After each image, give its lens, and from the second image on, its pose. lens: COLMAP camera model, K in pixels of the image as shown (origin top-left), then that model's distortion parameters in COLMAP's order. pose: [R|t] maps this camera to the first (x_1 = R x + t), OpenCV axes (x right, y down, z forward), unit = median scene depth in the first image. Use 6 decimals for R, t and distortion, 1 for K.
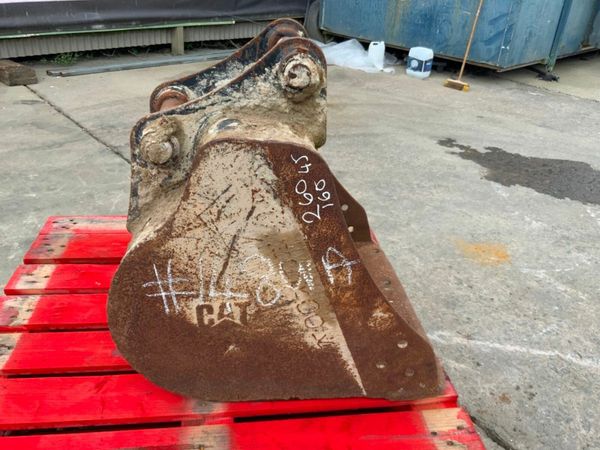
lens RADIAL K [[499.1, 0, 296.7], [0, 499.1, 223.1], [0, 0, 1]] dist [0.061757, -0.118002]
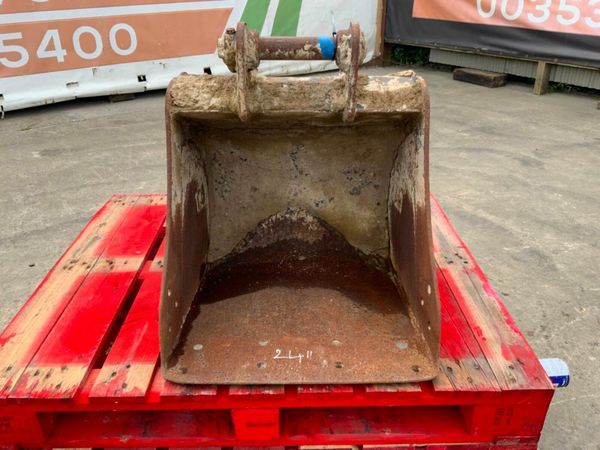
lens RADIAL K [[499.1, 0, 296.7], [0, 499.1, 223.1], [0, 0, 1]] dist [0.061757, -0.118002]
pose [[-0.116112, 0.395028, -0.911302, 1.107830], [-0.483496, 0.778981, 0.399274, -0.457618], [0.867611, 0.486971, 0.100545, 1.033656]]
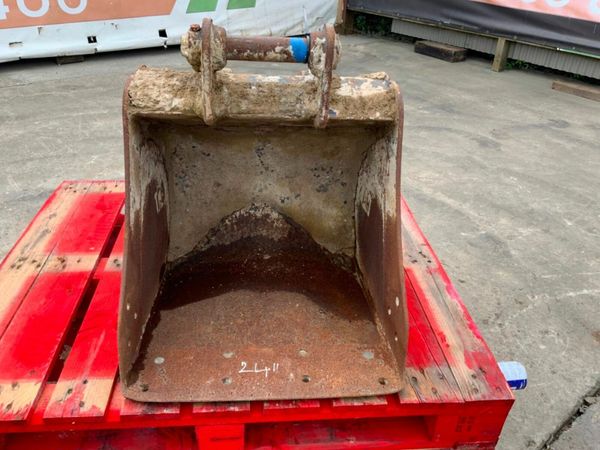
lens RADIAL K [[499.1, 0, 296.7], [0, 499.1, 223.1], [0, 0, 1]] dist [0.061757, -0.118002]
pose [[-0.044191, 0.458669, -0.887508, 1.029220], [-0.528432, 0.743192, 0.410397, -0.504052], [0.847825, 0.487123, 0.209533, 0.970267]]
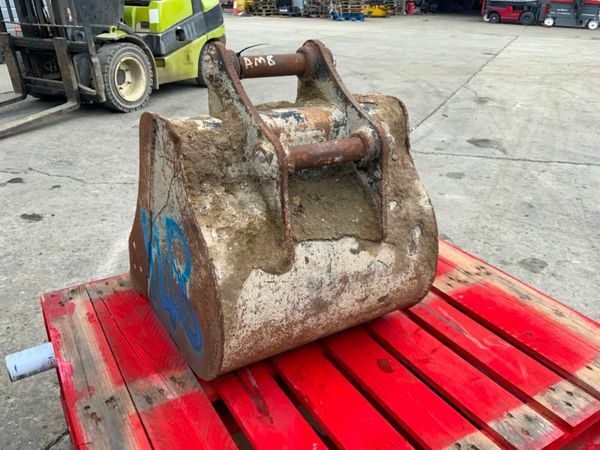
lens RADIAL K [[499.1, 0, 296.7], [0, 499.1, 223.1], [0, 0, 1]] dist [0.061757, -0.118002]
pose [[-0.393957, -0.450127, 0.801363, -1.084197], [0.404289, 0.698135, 0.590896, -0.709235], [-0.825438, 0.556770, -0.093054, 1.208926]]
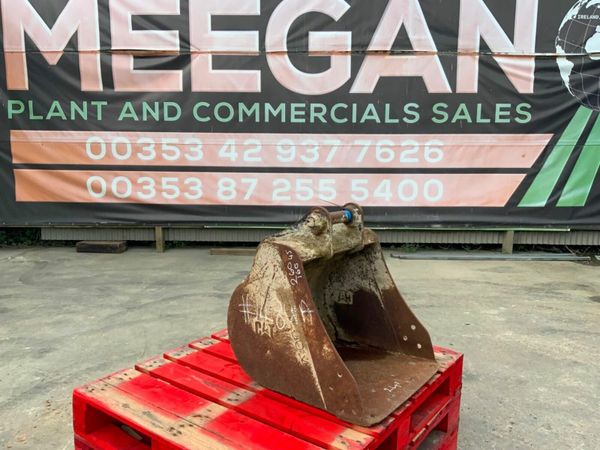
lens RADIAL K [[499.1, 0, 296.7], [0, 499.1, 223.1], [0, 0, 1]] dist [0.061757, -0.118002]
pose [[0.719379, 0.041976, -0.693348, 1.222203], [-0.307718, 0.914140, -0.263928, 0.257933], [0.622739, 0.403220, 0.670530, -0.421977]]
